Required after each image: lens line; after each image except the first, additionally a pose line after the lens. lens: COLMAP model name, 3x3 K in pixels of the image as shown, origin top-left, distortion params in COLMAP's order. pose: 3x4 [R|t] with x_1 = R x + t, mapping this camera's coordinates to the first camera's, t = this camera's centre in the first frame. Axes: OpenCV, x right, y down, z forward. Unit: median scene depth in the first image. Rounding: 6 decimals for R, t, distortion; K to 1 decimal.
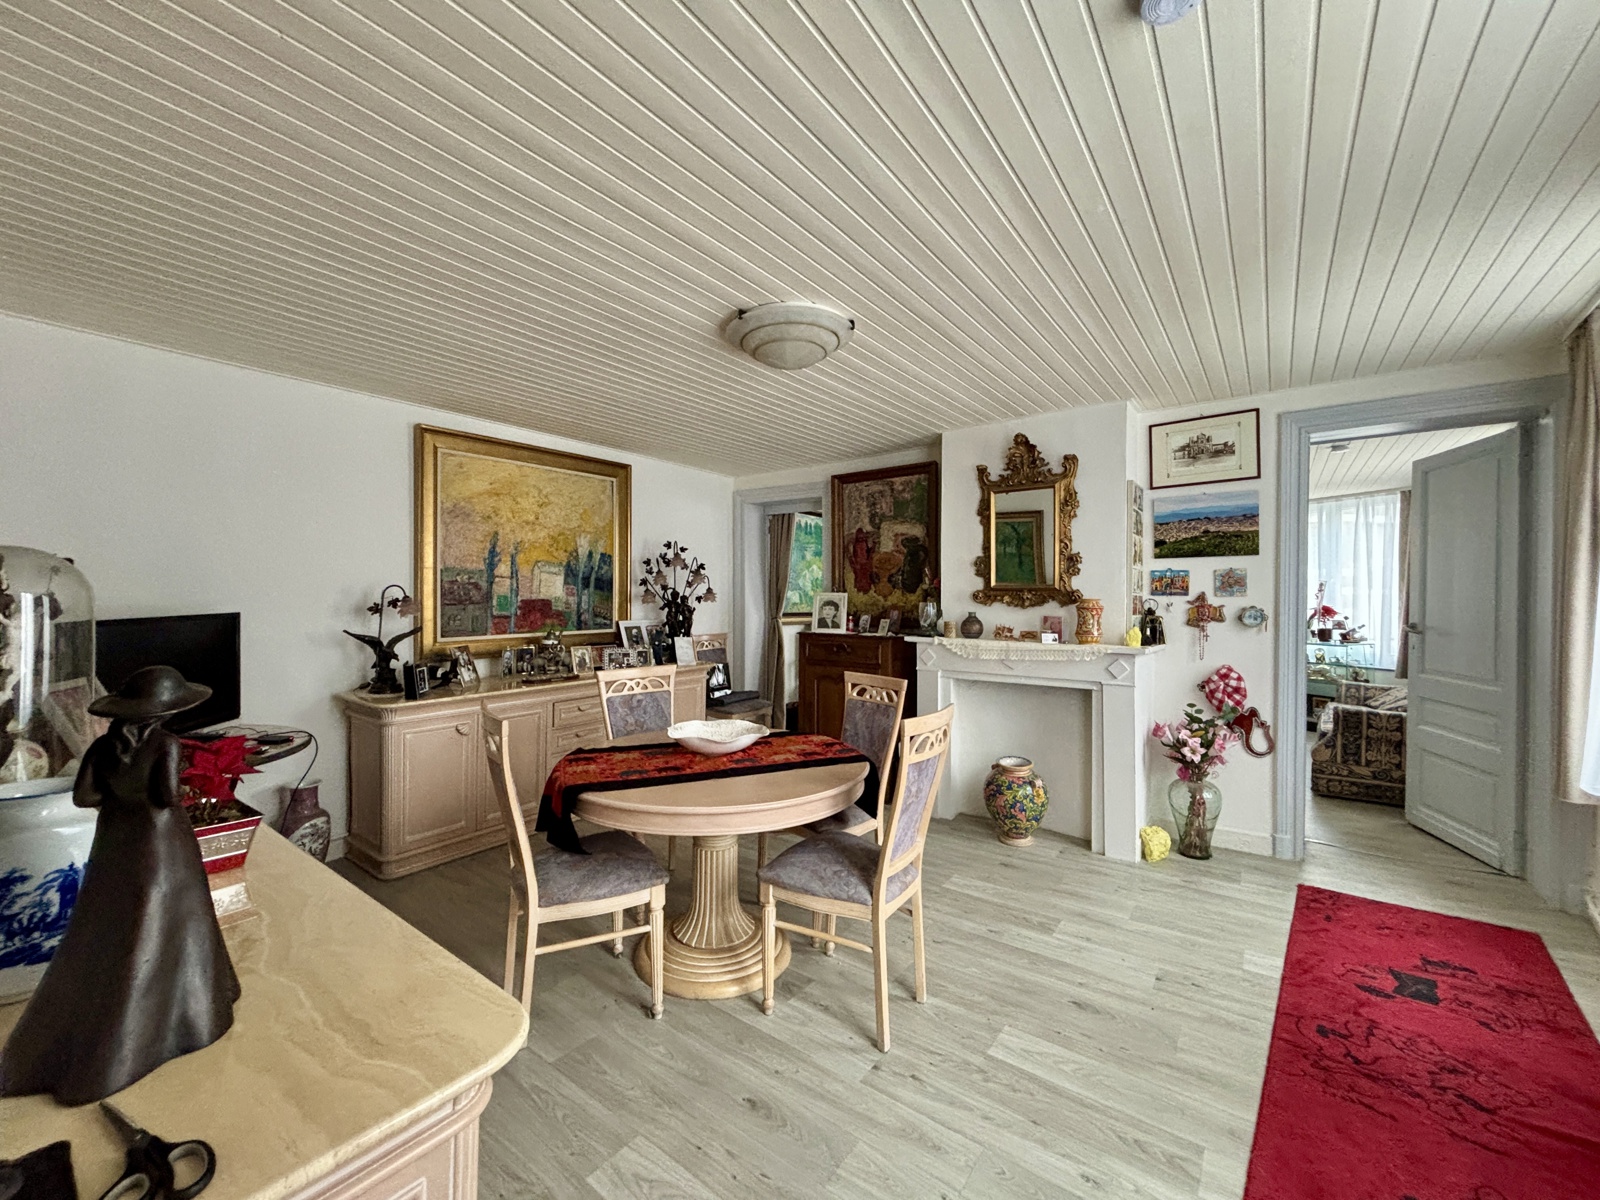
lens RADIAL K [[649.1, 0, 790.0], [0, 649.1, 600.2], [0, 0, 1]] dist [0.002299, 0.000243]
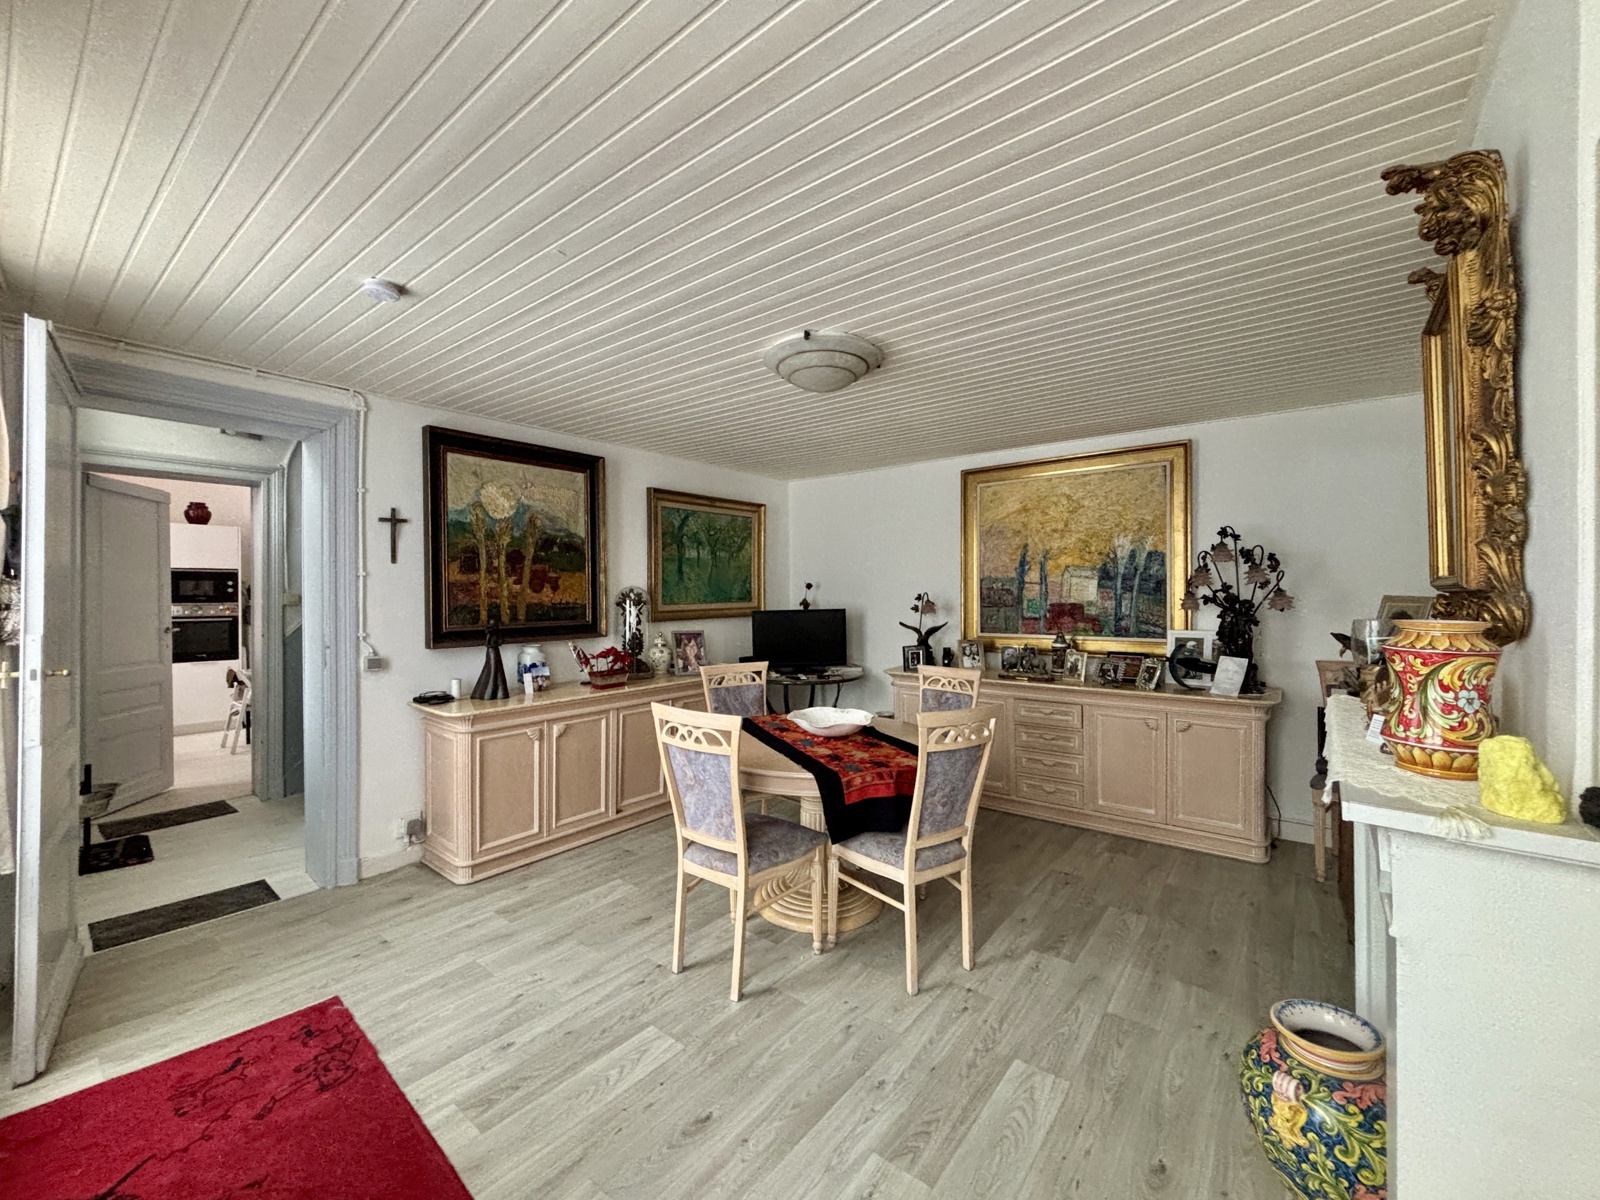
lens RADIAL K [[649.1, 0, 805.8], [0, 649.1, 595.9], [0, 0, 1]] dist [0.002299, 0.000243]
pose [[-0.012035, -0.001079, -0.999927, 0.680855], [-0.003202, 0.999994, -0.001040, -0.010848], [0.999922, 0.003189, -0.012038, 0.621447]]
